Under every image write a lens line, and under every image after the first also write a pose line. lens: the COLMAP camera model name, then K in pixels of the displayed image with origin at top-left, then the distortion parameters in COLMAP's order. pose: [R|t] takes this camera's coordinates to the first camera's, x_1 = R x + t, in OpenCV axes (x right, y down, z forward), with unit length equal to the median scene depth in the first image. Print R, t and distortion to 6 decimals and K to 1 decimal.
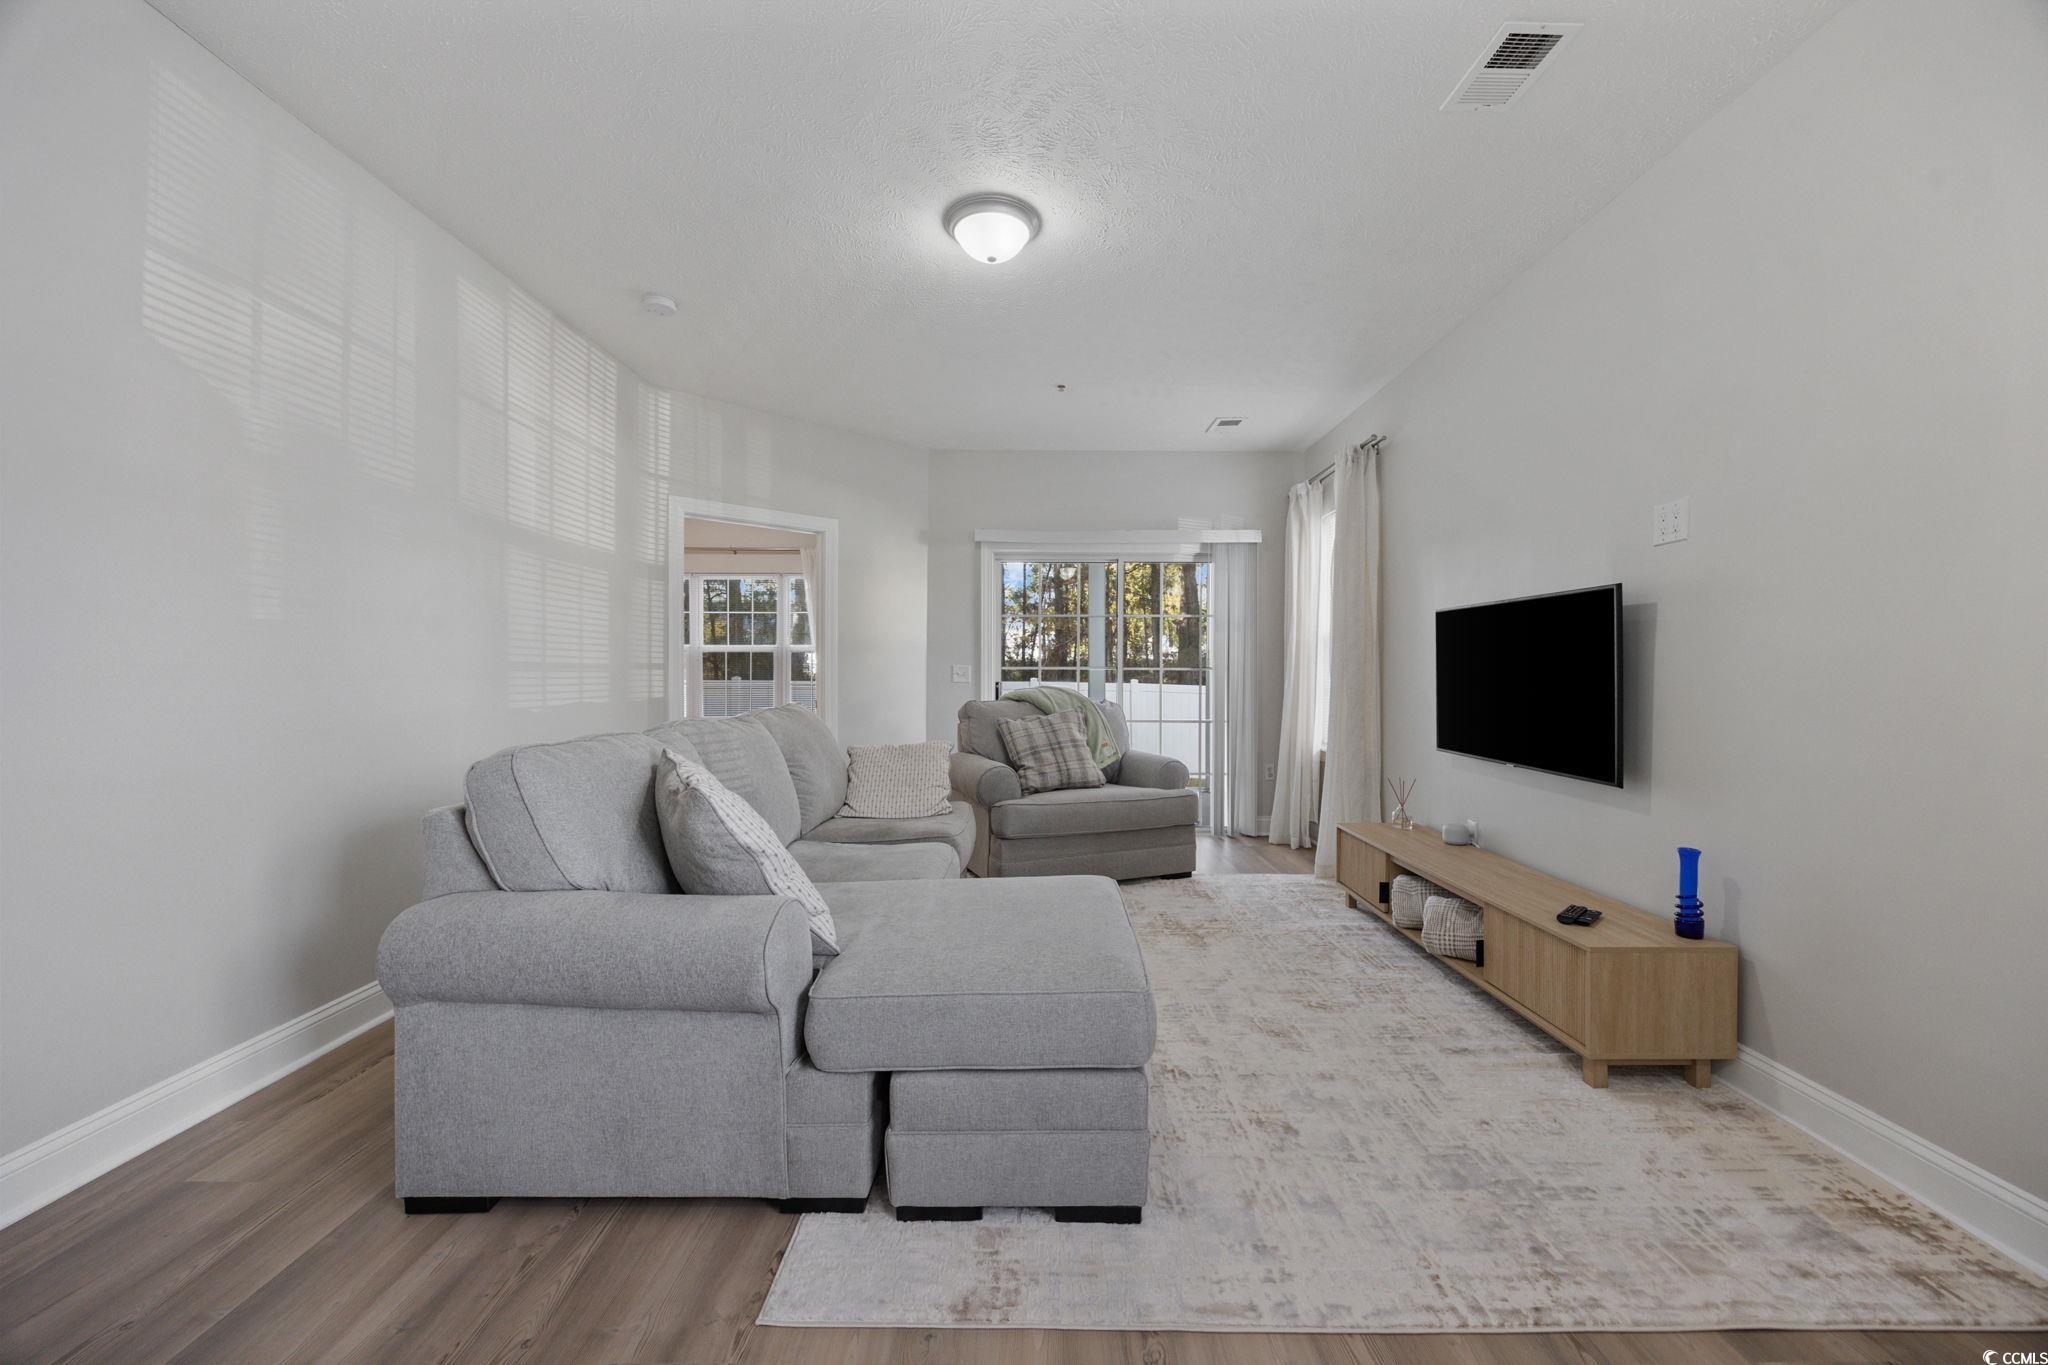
lens RADIAL K [[746.3, 0, 1025.8], [0, 746.3, 678.1], [0, 0, 1]] dist [-0.004986, 0.000098]
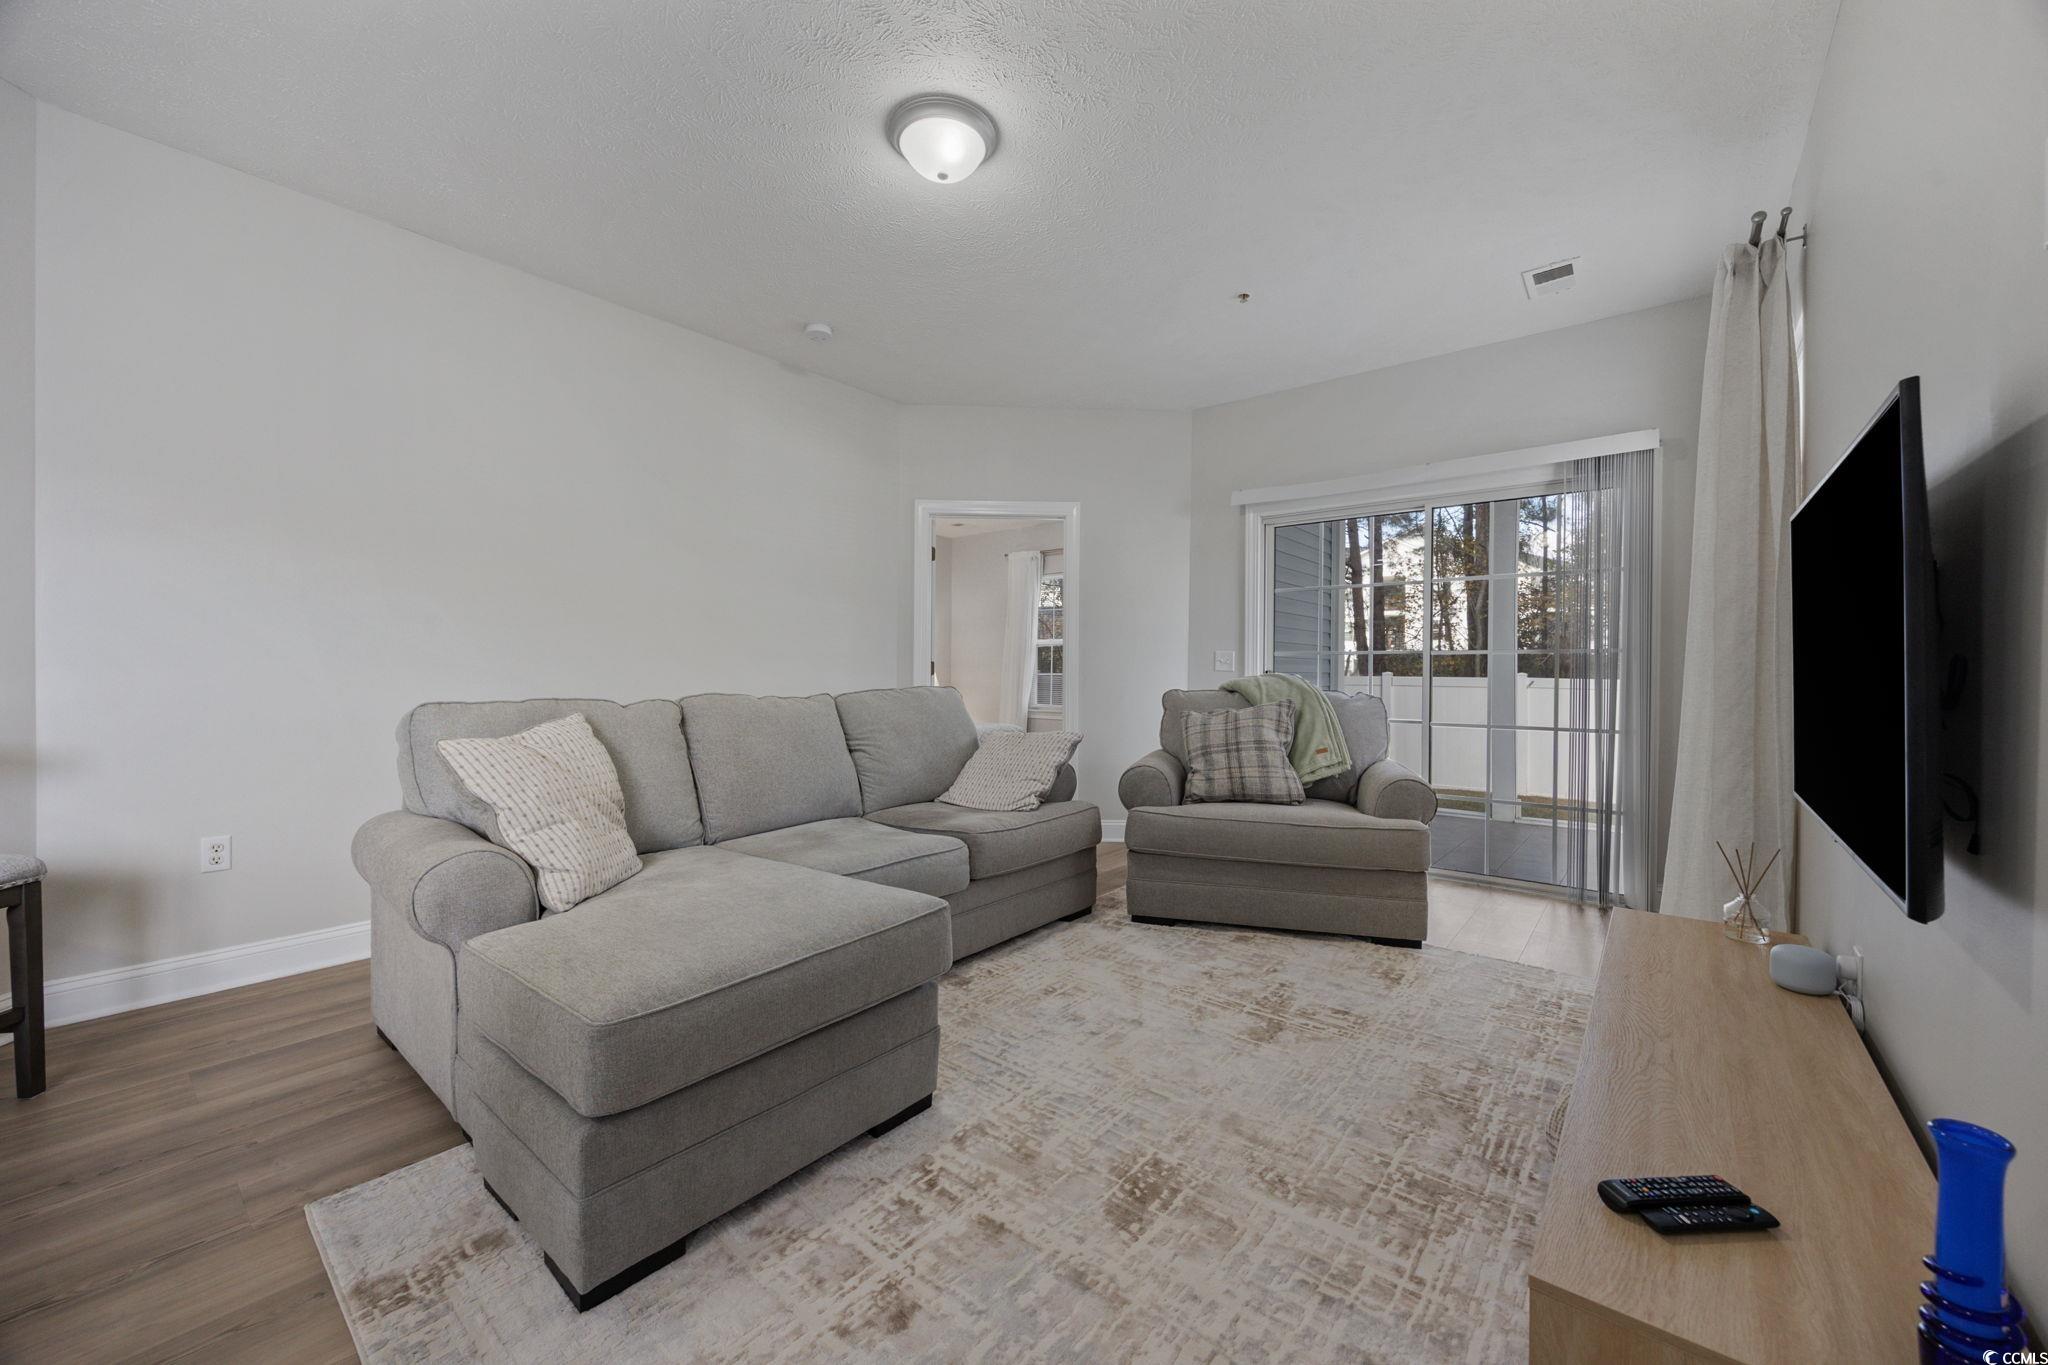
lens RADIAL K [[746.3, 0, 1025.8], [0, 746.3, 677.8], [0, 0, 1]] dist [-0.004986, 0.000098]
pose [[0.791691, 0.005228, -0.610900, 0.353611], [-0.004398, 0.999986, 0.002859, 0.015353], [0.610906, 0.000423, 0.791703, 0.229345]]
